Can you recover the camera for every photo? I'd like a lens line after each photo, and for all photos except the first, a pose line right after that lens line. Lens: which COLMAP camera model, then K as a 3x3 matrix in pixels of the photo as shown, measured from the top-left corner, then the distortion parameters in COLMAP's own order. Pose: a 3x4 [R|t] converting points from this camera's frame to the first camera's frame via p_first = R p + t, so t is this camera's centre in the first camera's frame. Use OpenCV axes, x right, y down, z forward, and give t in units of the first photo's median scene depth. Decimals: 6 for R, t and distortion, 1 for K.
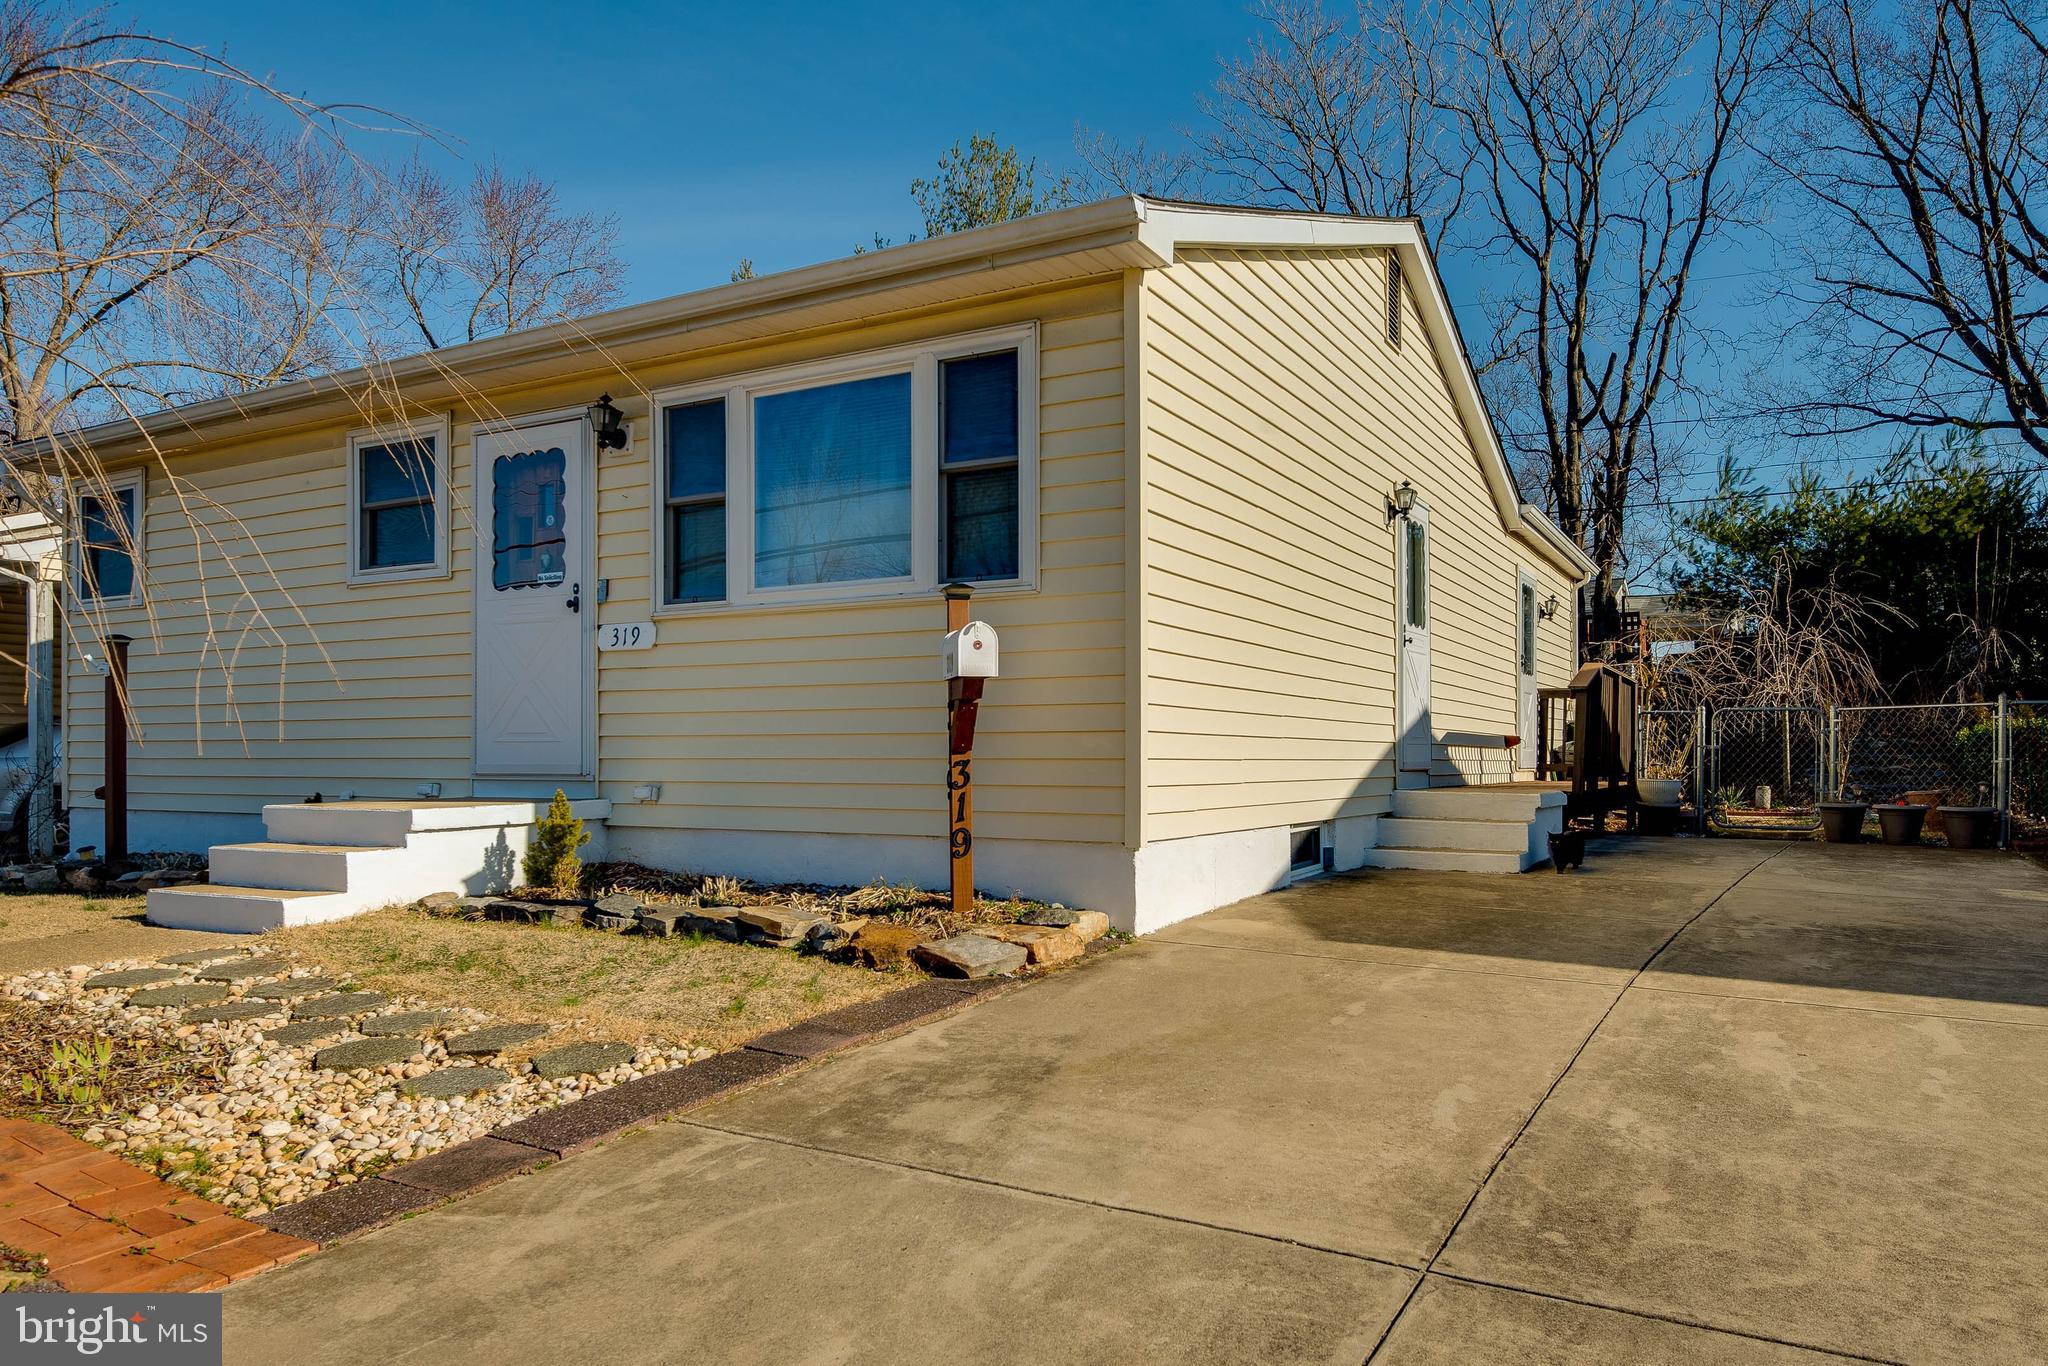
lens RADIAL K [[1503.2, 0, 1155.7], [0, 1503.2, 757.4], [0, 0, 1]] dist [0.012569, -0.001764]
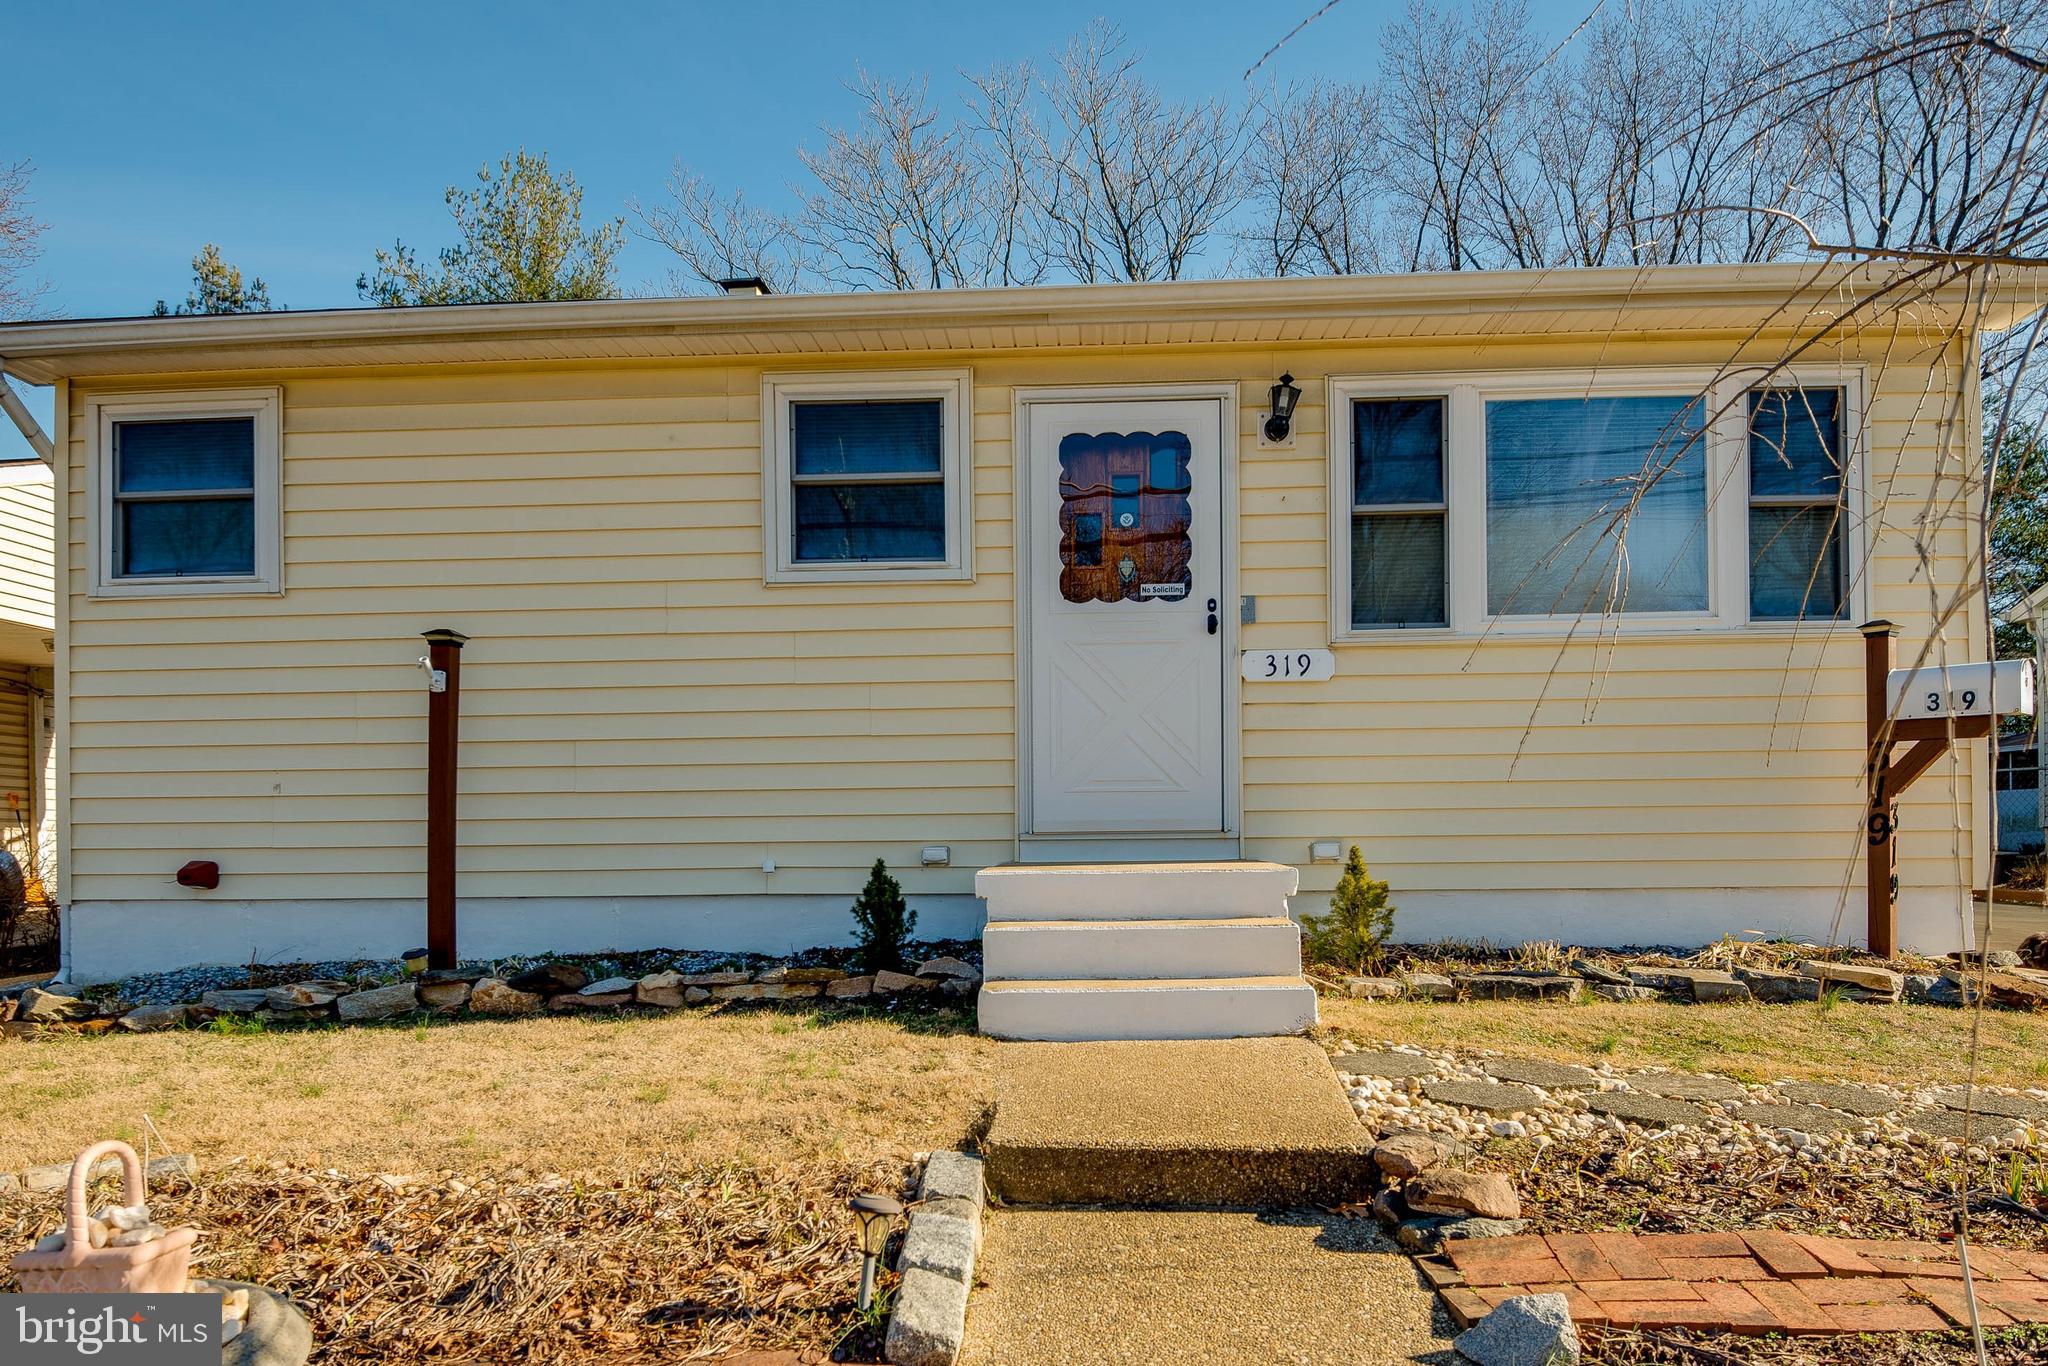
lens RADIAL K [[1409.3, 0, 1093.0], [0, 1409.3, 846.7], [0, 0, 1]] dist [0.009451, -0.044253]
pose [[0.884336, -0.013508, 0.466655, -0.806653], [0.012307, 0.999908, 0.005622, 0.014937], [-0.466689, 0.000771, 0.884421, 0.350571]]
